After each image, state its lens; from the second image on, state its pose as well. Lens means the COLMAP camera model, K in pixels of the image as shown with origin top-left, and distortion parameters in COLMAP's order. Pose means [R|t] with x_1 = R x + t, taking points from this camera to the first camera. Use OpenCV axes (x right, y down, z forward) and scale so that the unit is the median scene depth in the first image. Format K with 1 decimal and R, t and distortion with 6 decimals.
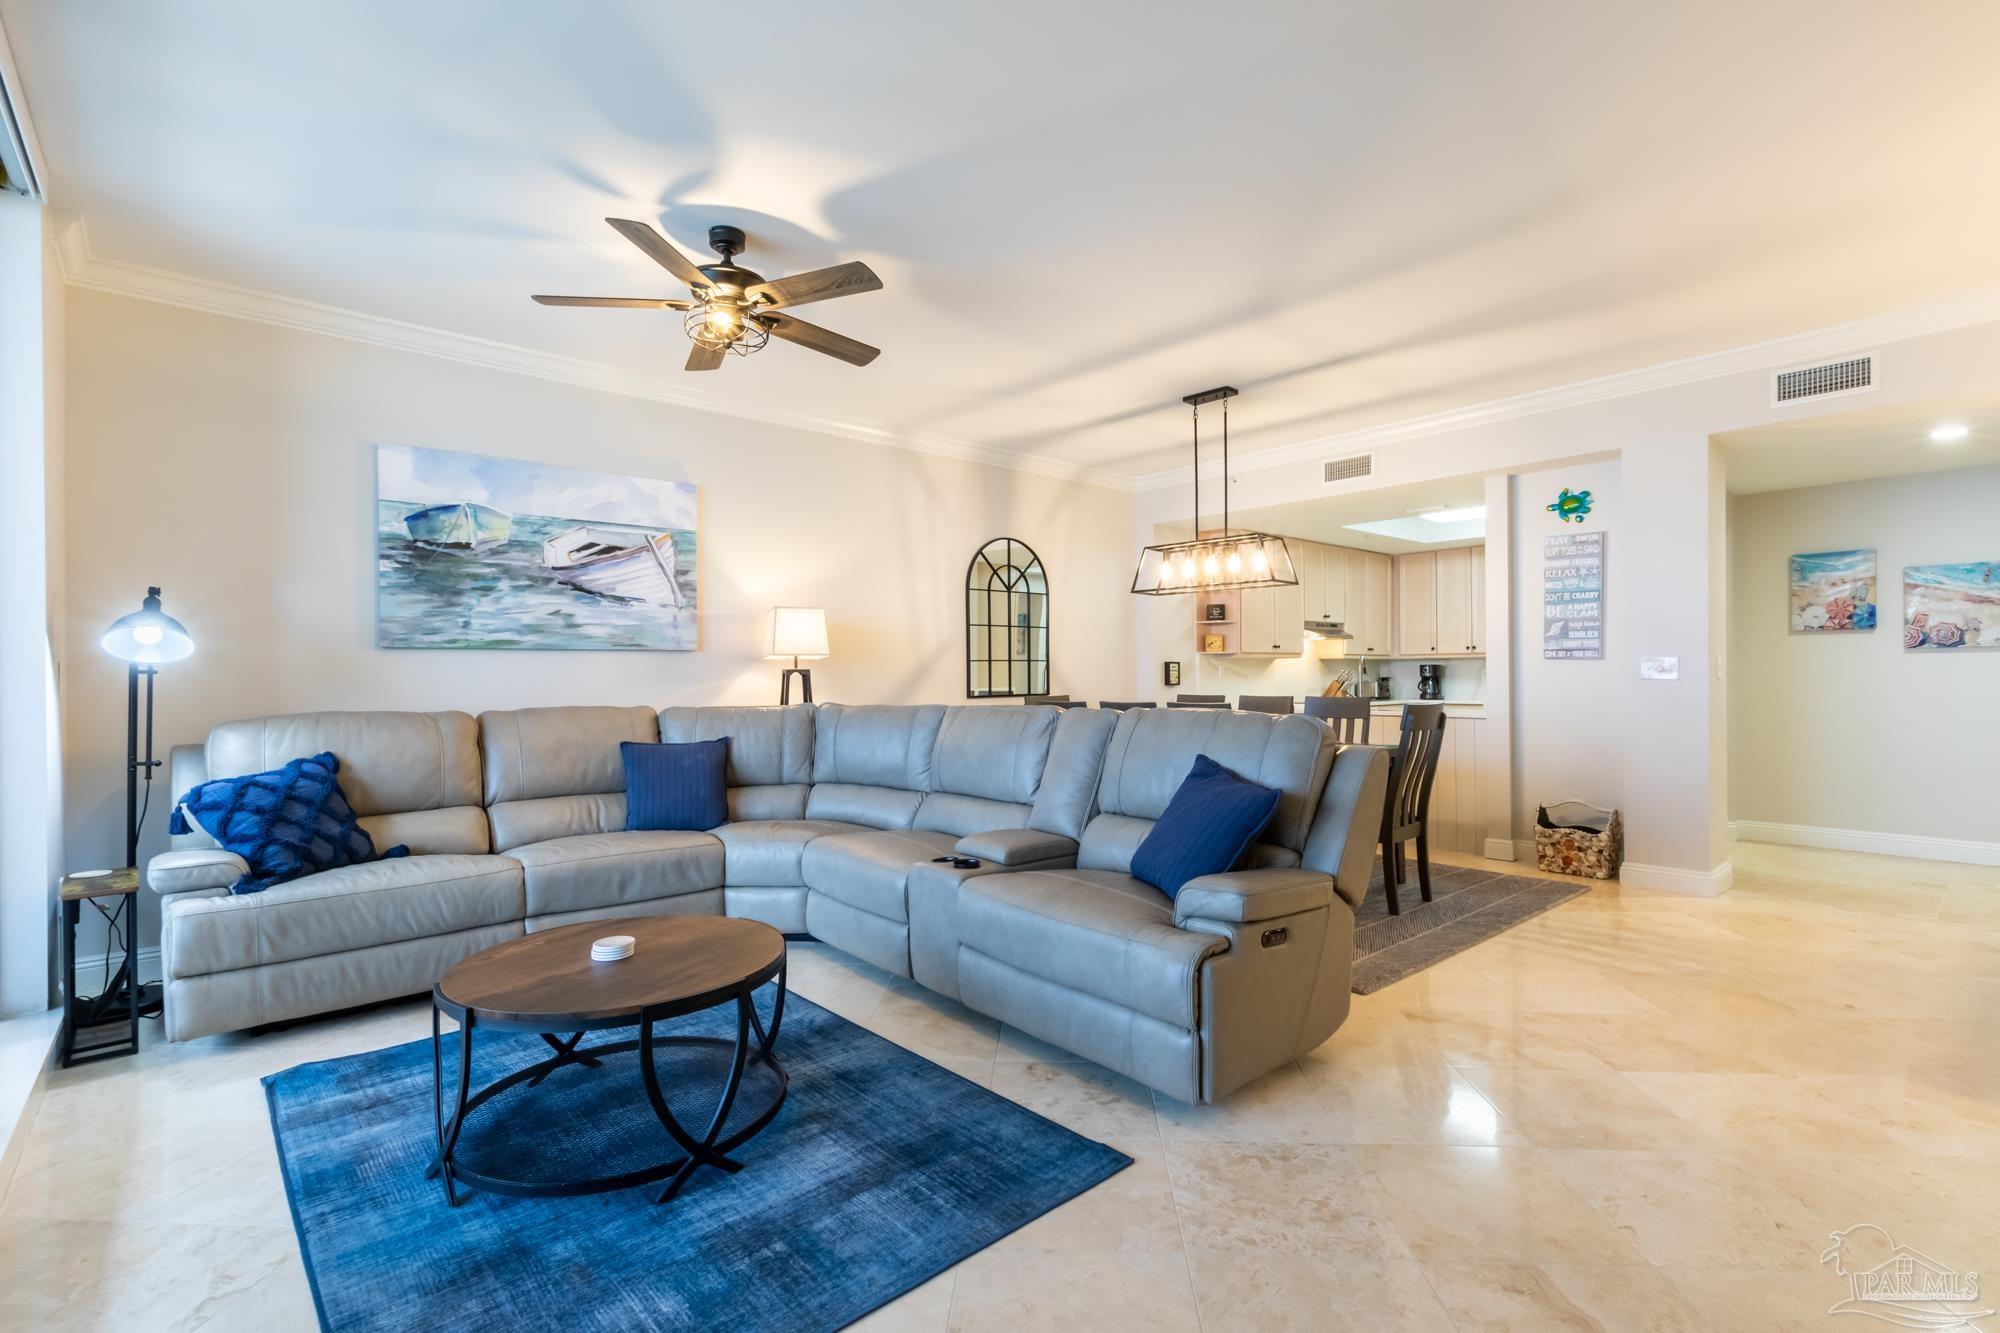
lens RADIAL K [[881.0, 0, 1004.3], [0, 881.0, 676.3], [0, 0, 1]] dist [0.016220, -0.000247]
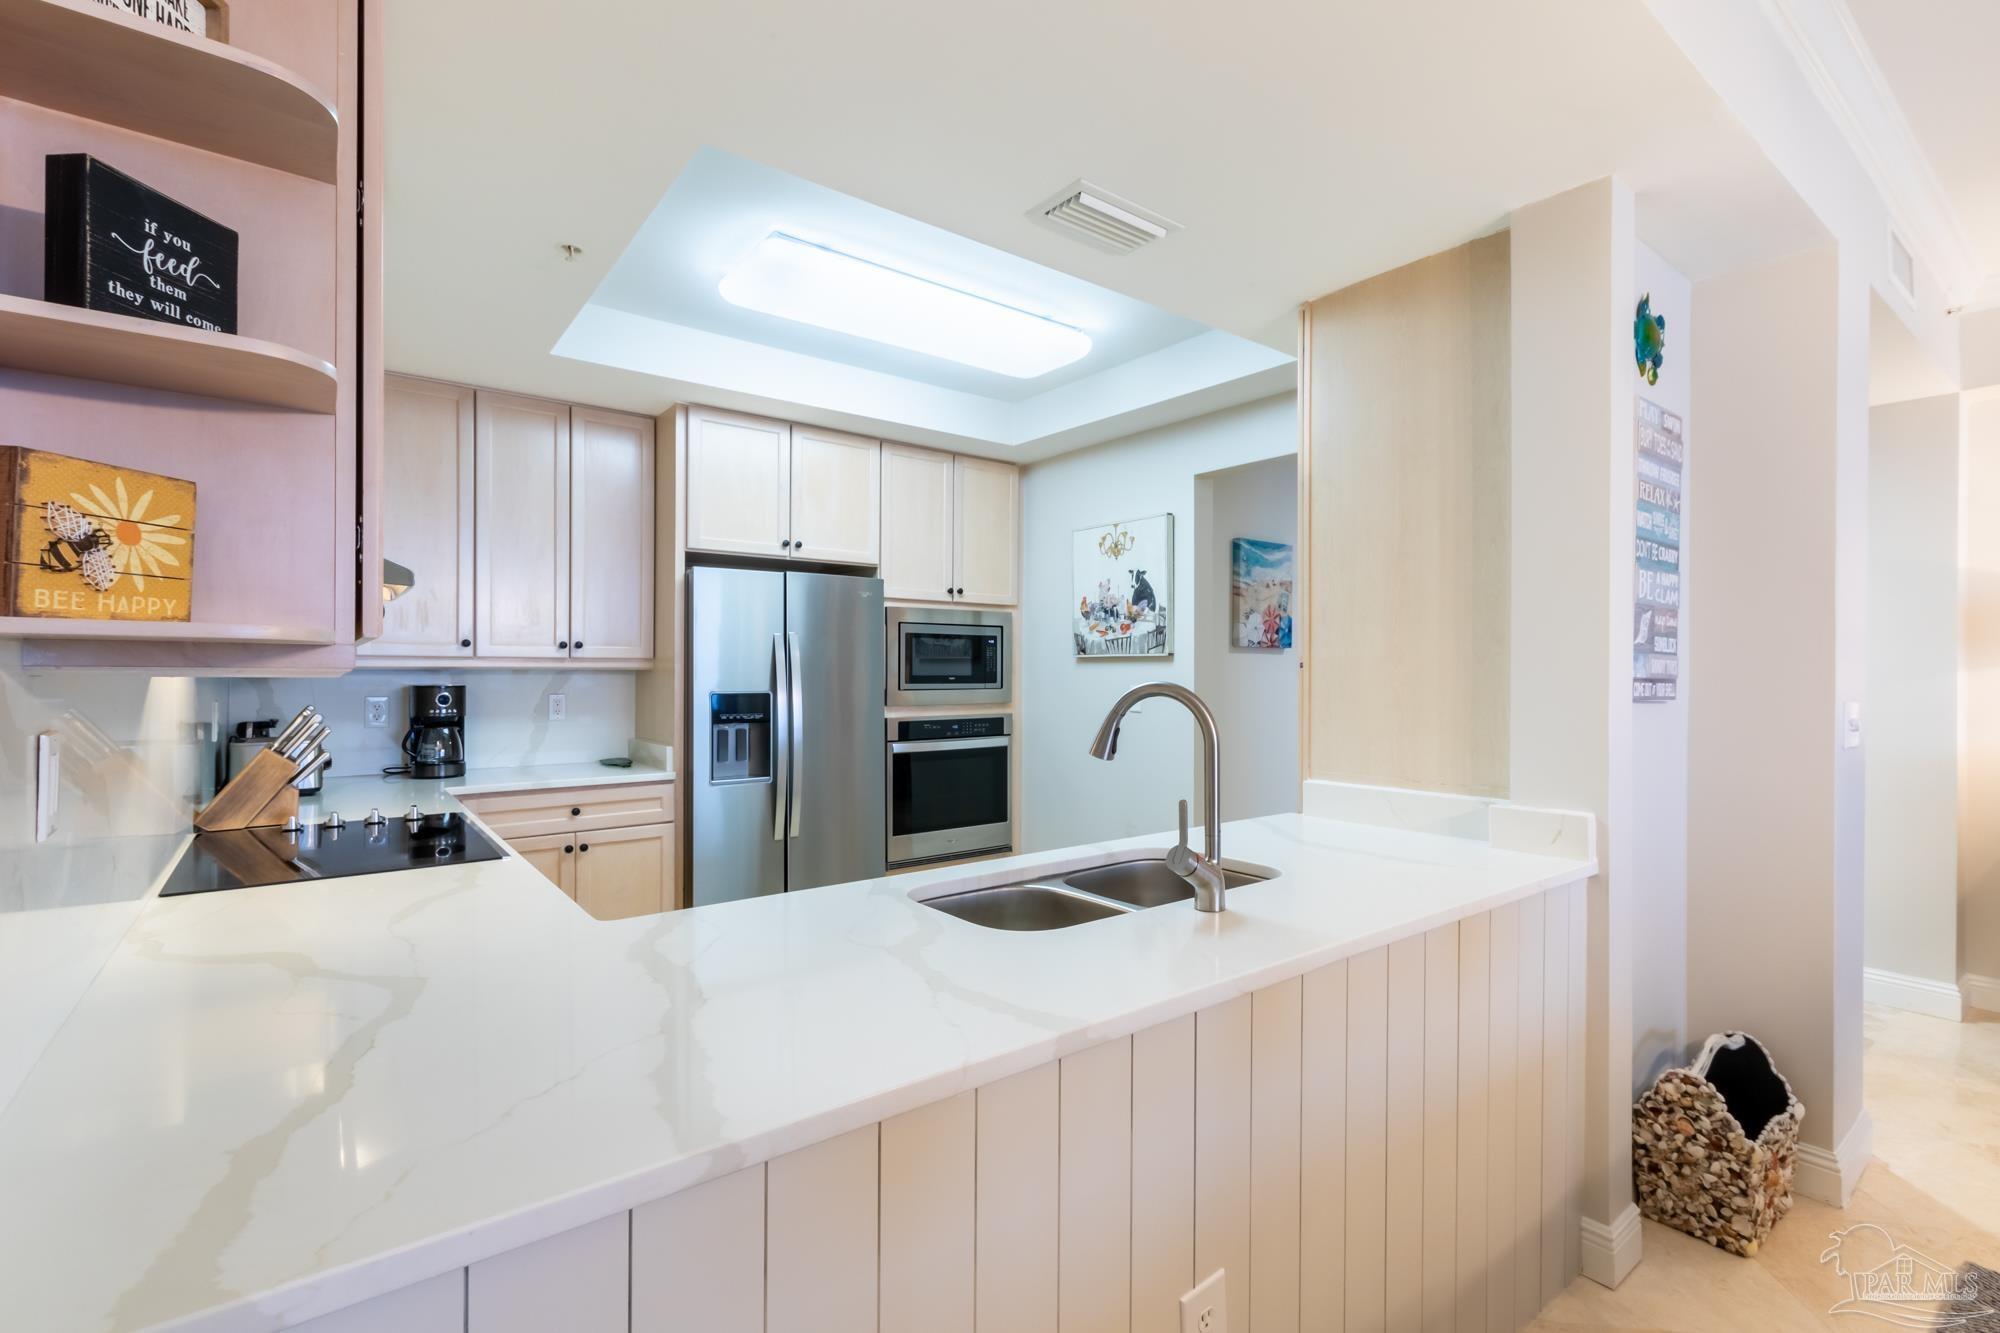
lens RADIAL K [[918.2, 0, 1020.7], [0, 918.2, 679.0], [0, 0, 1]] dist [0.001512, -0.004119]
pose [[0.053771, 0.007303, 0.998527, 0.164128], [0.000167, 0.999973, -0.007323, -0.020740], [-0.998553, 0.000561, 0.053768, 1.154626]]
